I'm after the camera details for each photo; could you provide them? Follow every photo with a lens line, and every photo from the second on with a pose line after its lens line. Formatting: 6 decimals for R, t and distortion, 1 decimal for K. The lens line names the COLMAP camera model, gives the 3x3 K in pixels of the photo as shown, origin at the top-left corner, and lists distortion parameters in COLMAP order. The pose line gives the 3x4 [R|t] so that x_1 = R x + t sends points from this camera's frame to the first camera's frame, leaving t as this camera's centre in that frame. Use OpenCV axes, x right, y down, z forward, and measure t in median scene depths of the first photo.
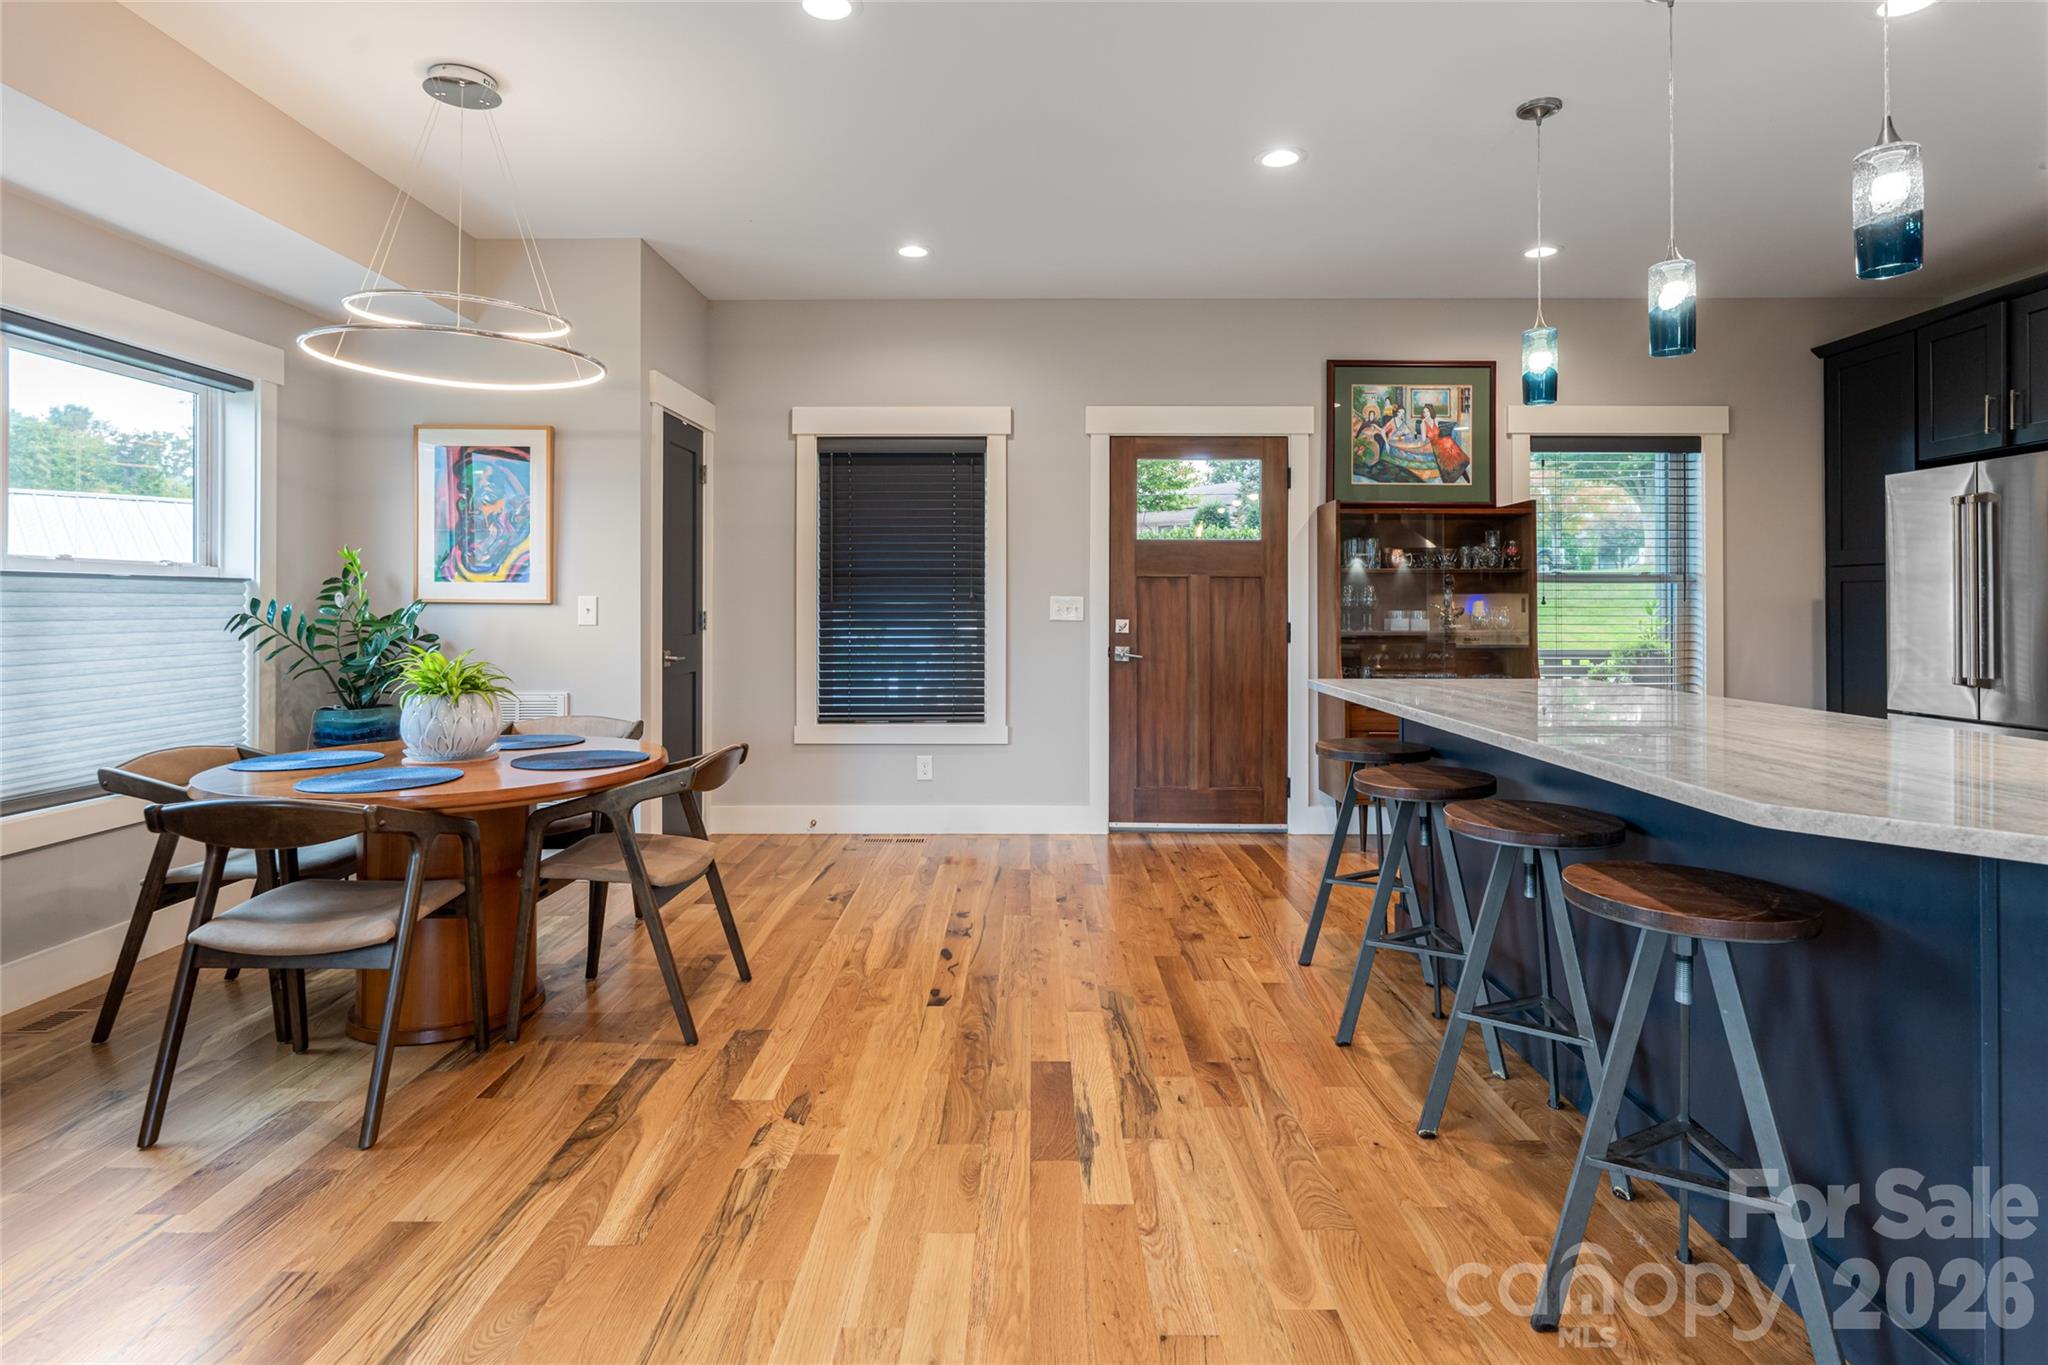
lens RADIAL K [[1061.2, 0, 1044.4], [0, 1061.2, 609.4], [0, 0, 1]] dist [-0.001041, -0.000775]
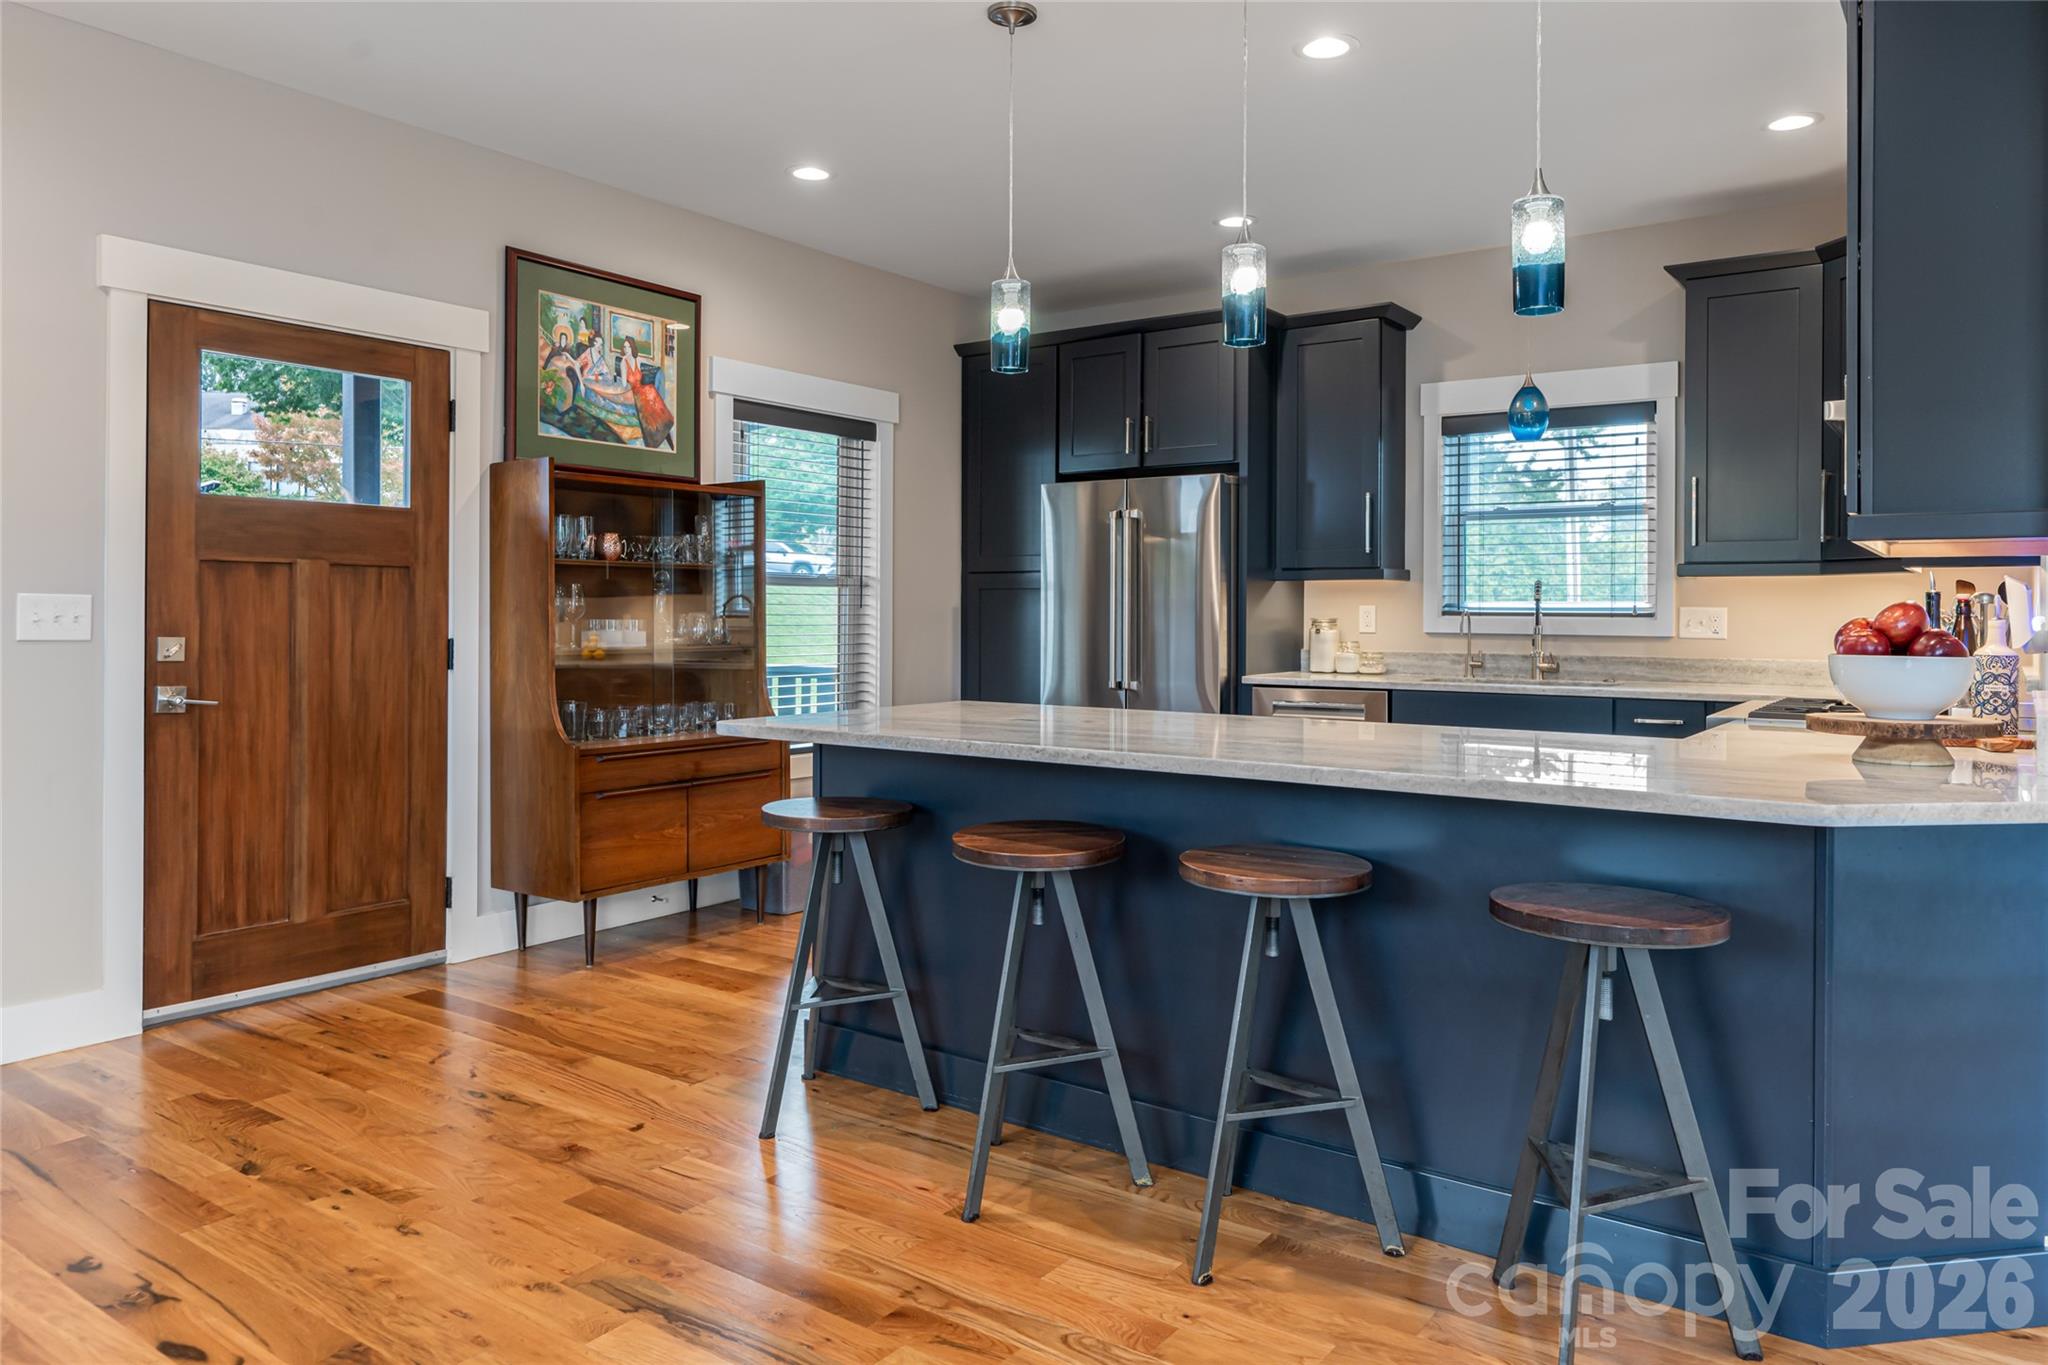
lens RADIAL K [[1365.0, 0, 1050.1], [0, 1365.0, 621.6], [0, 0, 1]] dist [-0.004564, -0.001834]
pose [[0.581599, -0.004257, 0.813464, -0.235115], [-0.000526, 0.999984, 0.005609, -0.002754], [-0.813475, -0.003690, 0.581588, 0.217070]]
